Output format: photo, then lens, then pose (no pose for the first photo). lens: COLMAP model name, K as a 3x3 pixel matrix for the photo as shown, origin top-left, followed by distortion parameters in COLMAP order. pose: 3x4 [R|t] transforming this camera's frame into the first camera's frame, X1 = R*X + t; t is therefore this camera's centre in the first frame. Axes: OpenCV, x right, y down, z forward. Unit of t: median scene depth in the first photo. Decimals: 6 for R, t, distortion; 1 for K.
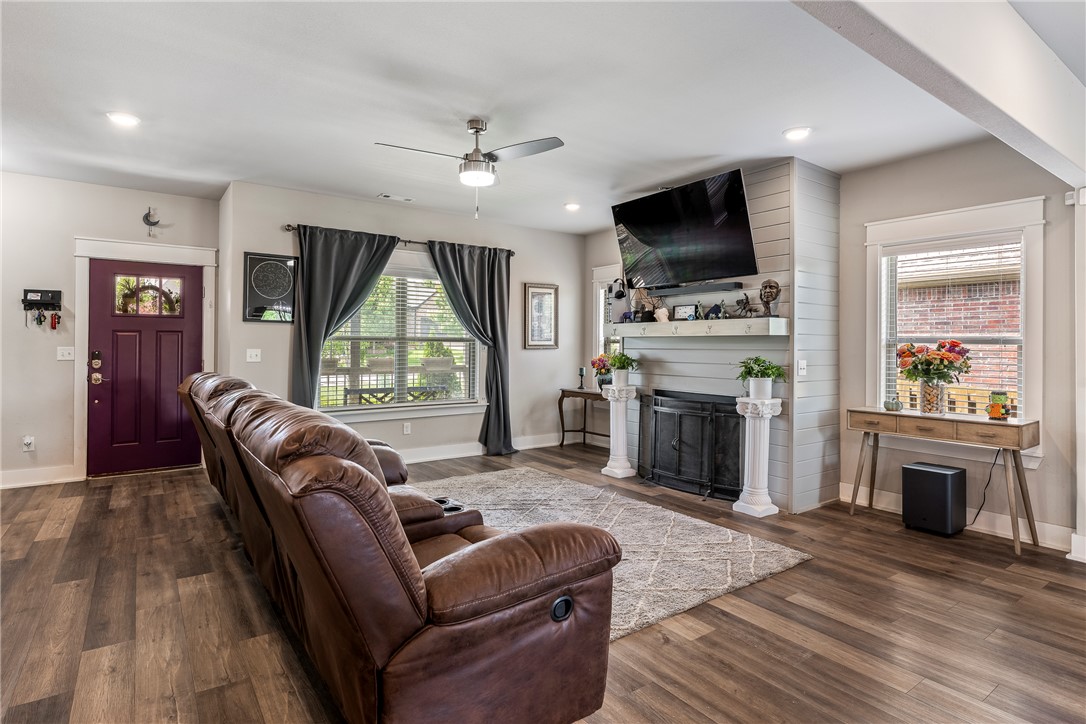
lens RADIAL K [[558.3, 0, 542.8], [0, 558.3, 340.8], [0, 0, 1]] dist [-0.001905, -0.000236]
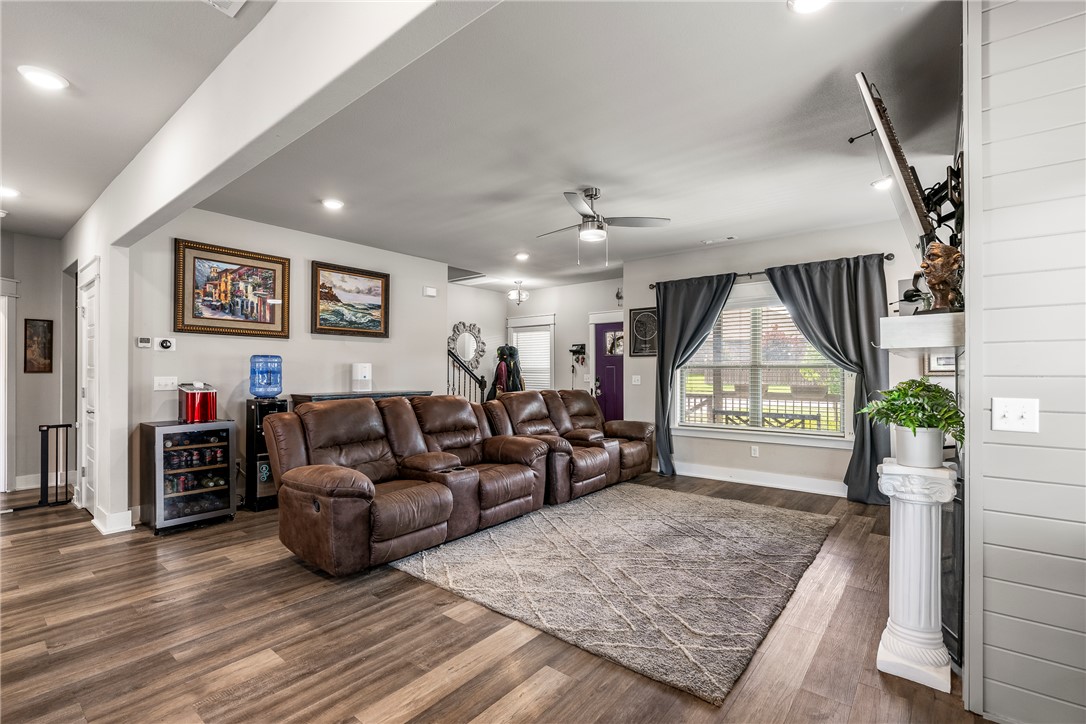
lens RADIAL K [[490.2, 0, 543.0], [0, 490.2, 362.0], [0, 0, 1]] dist [-0.000255, -0.000027]
pose [[0.261803, -0.027777, -0.964722, 0.599918], [0.011669, 0.999604, -0.025615, 0.008972], [0.965051, -0.004551, 0.262023, 0.410797]]
